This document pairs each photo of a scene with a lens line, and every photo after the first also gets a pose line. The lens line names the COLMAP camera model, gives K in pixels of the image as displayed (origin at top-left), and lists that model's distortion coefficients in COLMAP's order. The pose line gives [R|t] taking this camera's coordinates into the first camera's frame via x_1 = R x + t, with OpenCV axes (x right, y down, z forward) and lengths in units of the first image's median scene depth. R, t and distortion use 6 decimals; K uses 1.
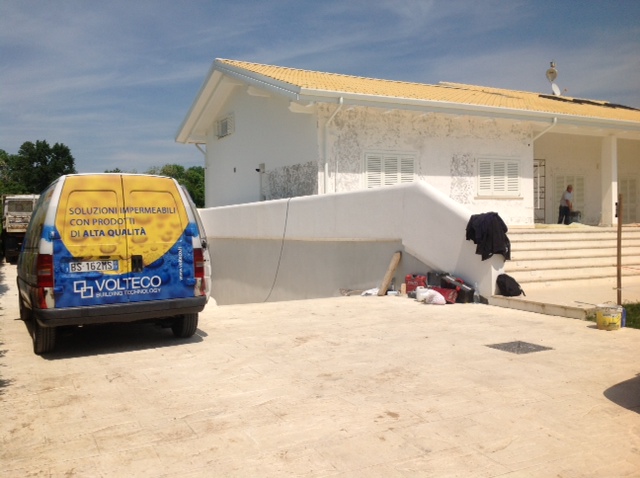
lens RADIAL K [[636.2, 0, 320.0], [0, 636.2, 239.0], [0, 0, 1]] dist [0.139740, -0.375586]
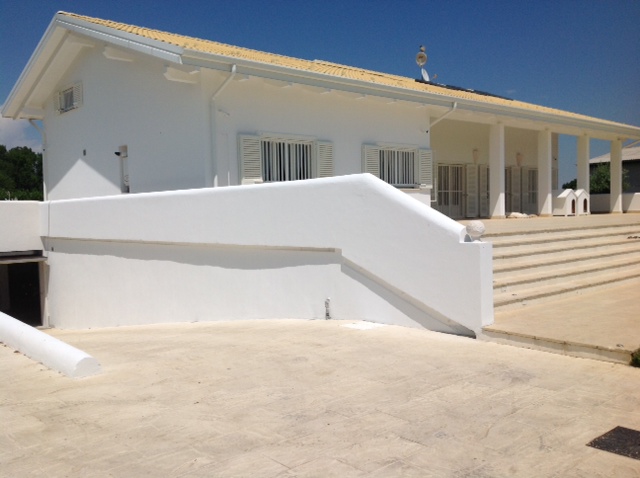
lens RADIAL K [[636.2, 0, 320.0], [0, 636.2, 239.0], [0, 0, 1]] dist [0.139740, -0.375586]
pose [[0.969356, -0.017336, 0.245047, -0.048241], [0.011324, 0.999600, 0.025923, -0.018488], [-0.245398, -0.022354, 0.969165, 0.149225]]
